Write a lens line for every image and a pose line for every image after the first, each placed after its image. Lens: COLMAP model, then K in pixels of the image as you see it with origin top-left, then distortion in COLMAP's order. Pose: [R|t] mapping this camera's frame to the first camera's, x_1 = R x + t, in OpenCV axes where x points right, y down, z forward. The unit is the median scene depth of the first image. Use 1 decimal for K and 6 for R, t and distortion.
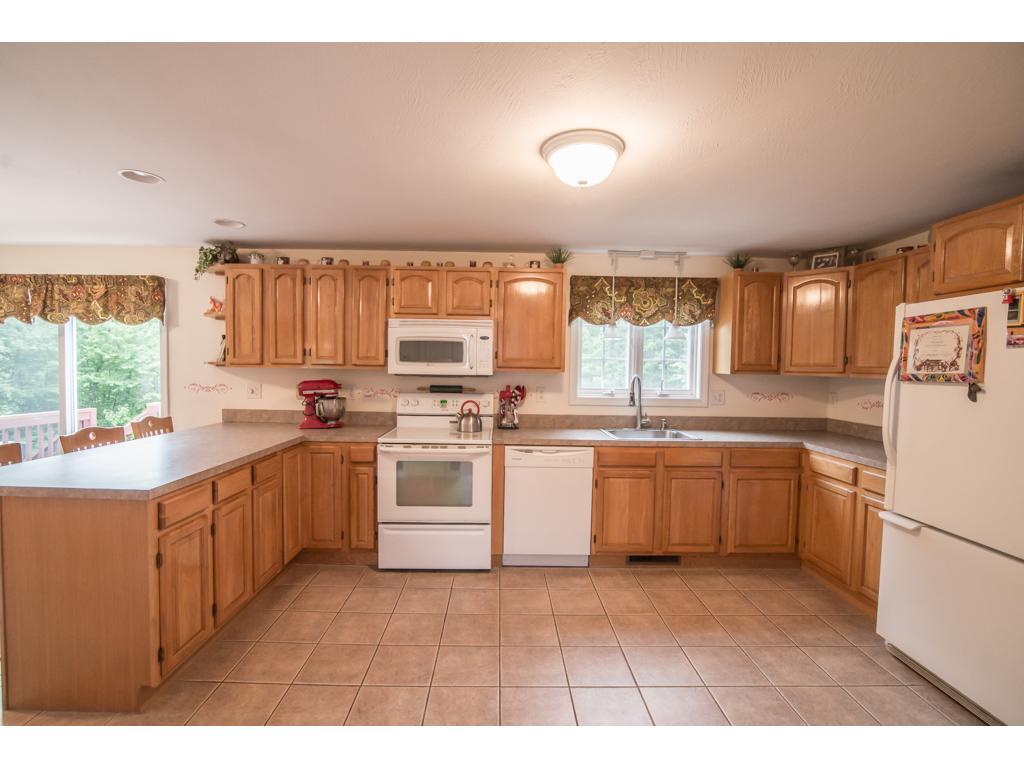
lens RADIAL K [[469.5, 0, 506.5], [0, 469.5, 385.8], [0, 0, 1]] dist [-0.017949, 0.000934]
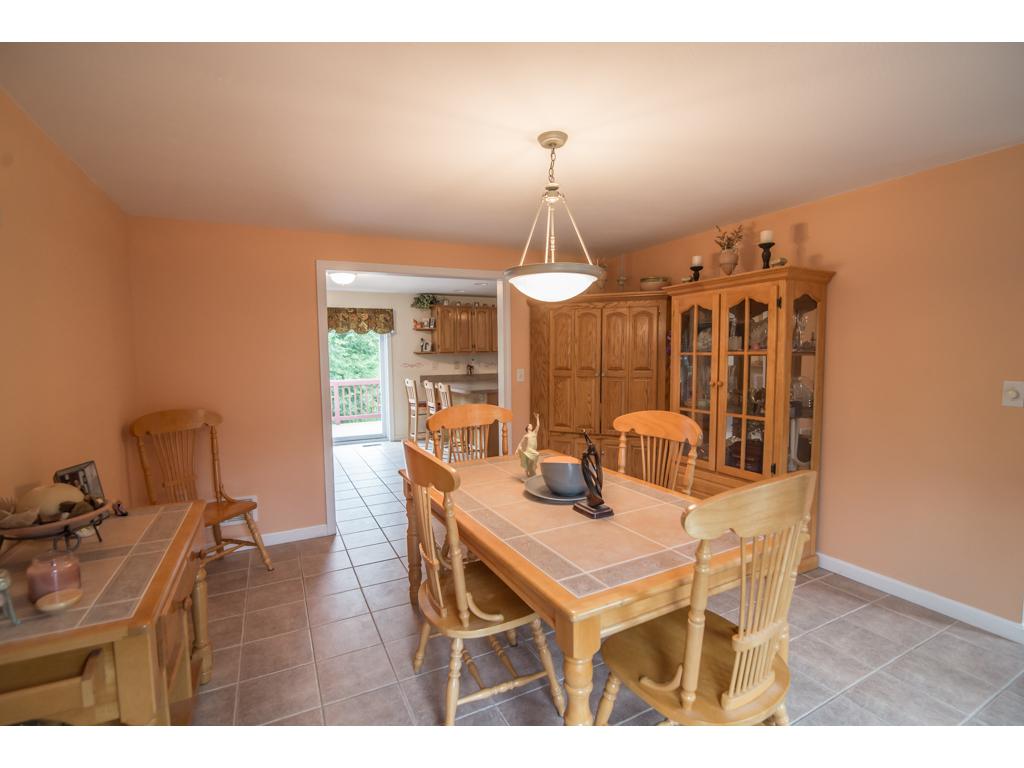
lens RADIAL K [[469.5, 0, 506.5], [0, 469.5, 385.8], [0, 0, 1]] dist [-0.017949, 0.000934]
pose [[0.898408, -0.050969, 0.436194, -1.258851], [0.037870, 0.998534, 0.038679, 0.031037], [-0.437526, -0.018231, 0.899021, -1.058445]]
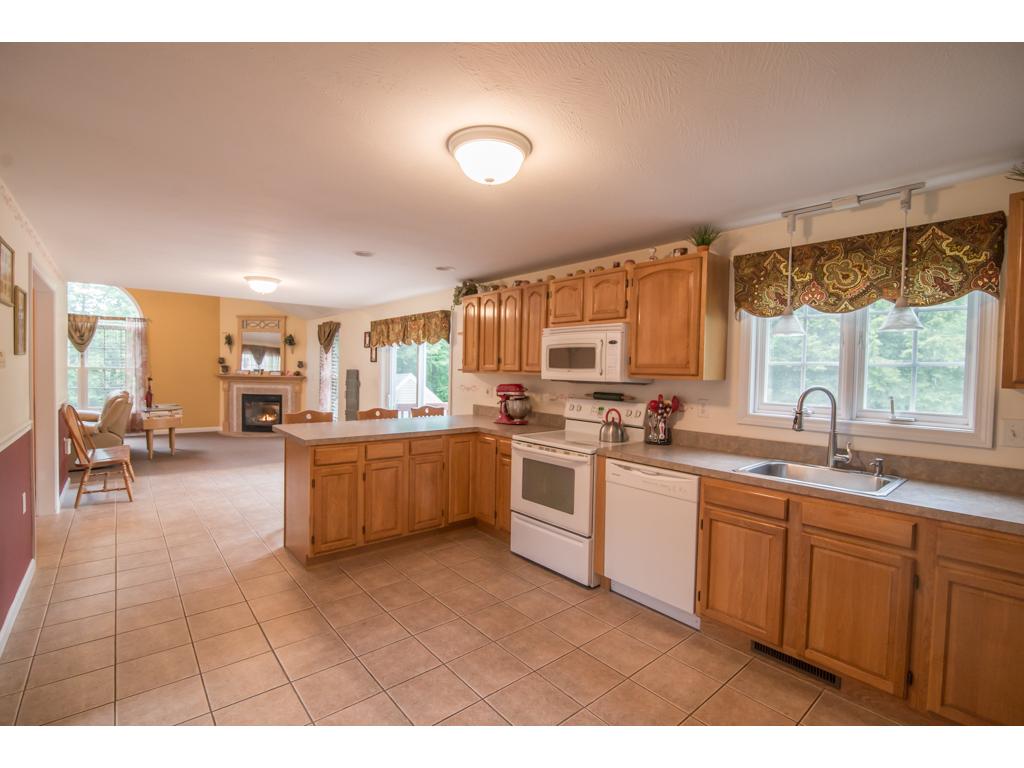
lens RADIAL K [[469.5, 0, 506.5], [0, 469.5, 385.8], [0, 0, 1]] dist [-0.017949, 0.000934]
pose [[0.632570, 0.023558, -0.774144, 0.537781], [-0.043947, 0.999019, -0.005509, -0.000179], [0.773255, 0.037507, 0.632985, 0.240335]]
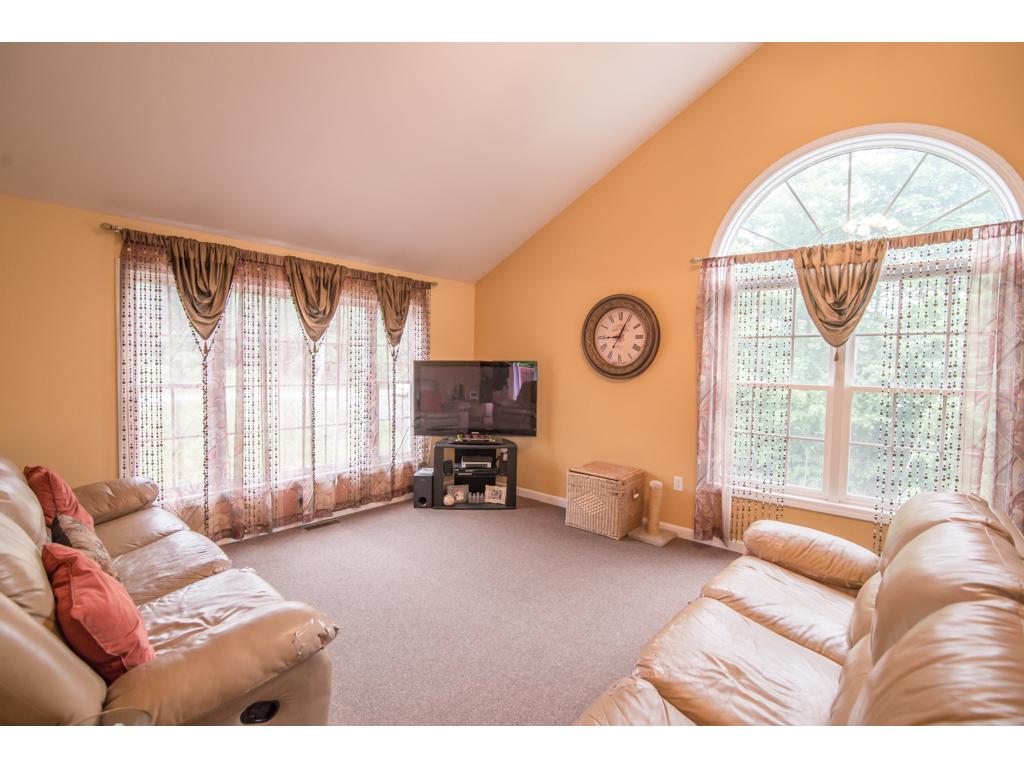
lens RADIAL K [[469.5, 0, 506.5], [0, 469.5, 385.8], [0, 0, 1]] dist [-0.017949, 0.000934]
pose [[-0.671191, 0.005427, -0.741265, -1.620946], [-0.058553, 0.996461, 0.060313, -0.032656], [0.738969, 0.083885, -0.668497, 0.183363]]
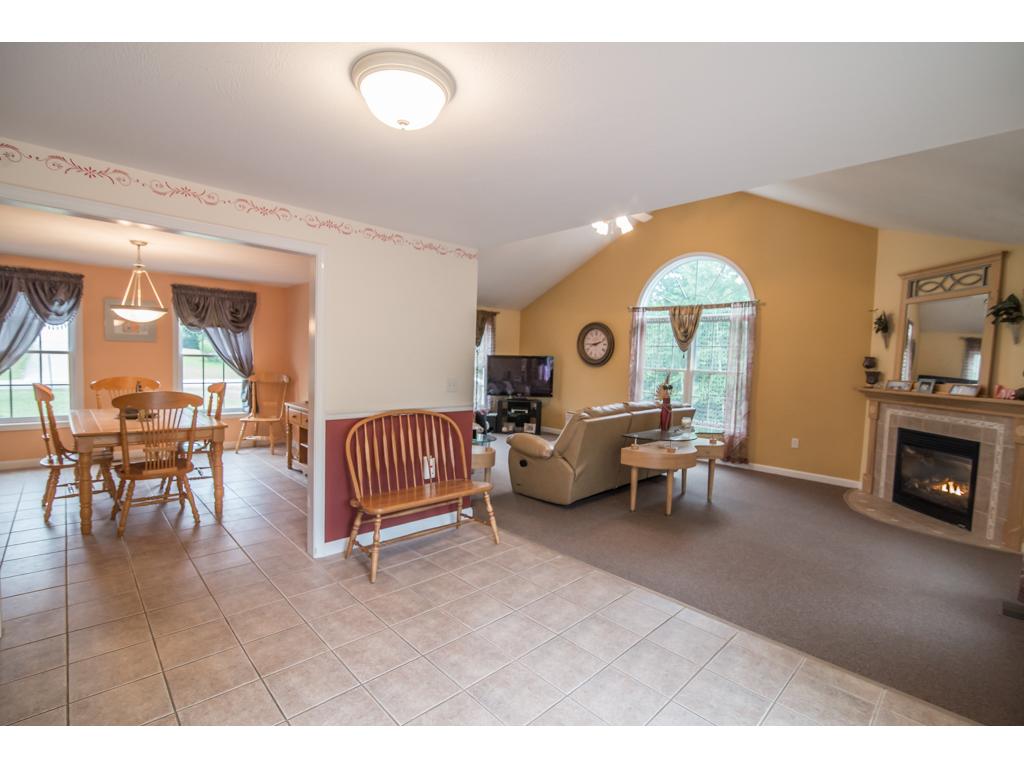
lens RADIAL K [[469.5, 0, 506.5], [0, 469.5, 385.8], [0, 0, 1]] dist [-0.017949, 0.000934]
pose [[-0.731609, 0.002801, -0.681719, -0.808441], [-0.071250, 0.994201, 0.080549, -0.053240], [0.677991, 0.107503, -0.727166, 0.990664]]
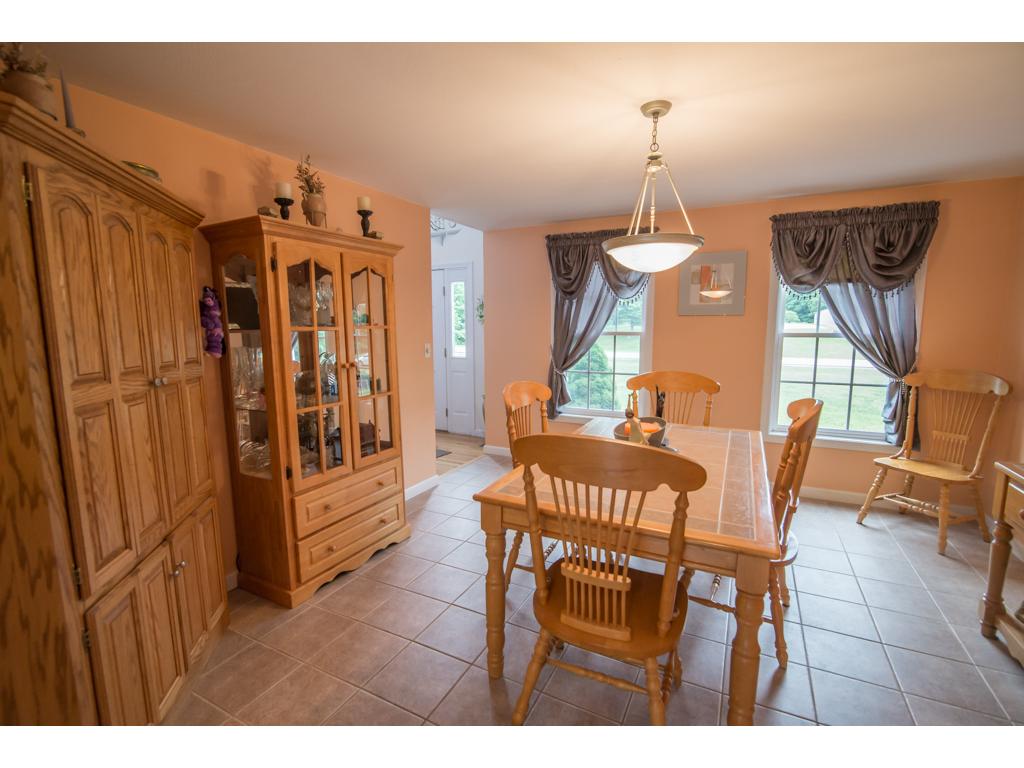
lens RADIAL K [[469.5, 0, 506.5], [0, 469.5, 385.8], [0, 0, 1]] dist [-0.017949, 0.000934]
pose [[-0.882650, -0.071039, 0.464631, -1.060623], [0.010823, 0.985179, 0.171187, -0.013707], [-0.469906, 0.156127, -0.868800, 0.104493]]
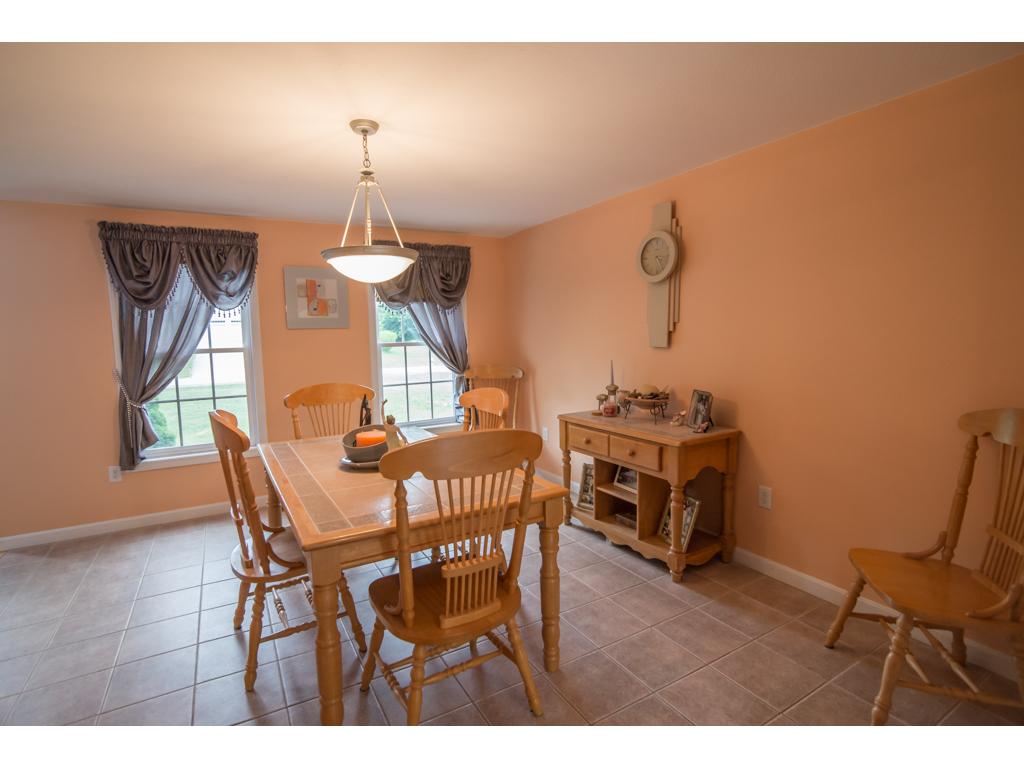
lens RADIAL K [[492.0, 0, 487.3], [0, 492.0, 381.3], [0, 0, 1]] dist [-0.017010, 0.000202]
pose [[-0.883033, 0.052858, -0.466324, -0.755150], [-0.004808, 0.992566, 0.121612, -0.002610], [0.469286, 0.109629, -0.876215, 0.126121]]
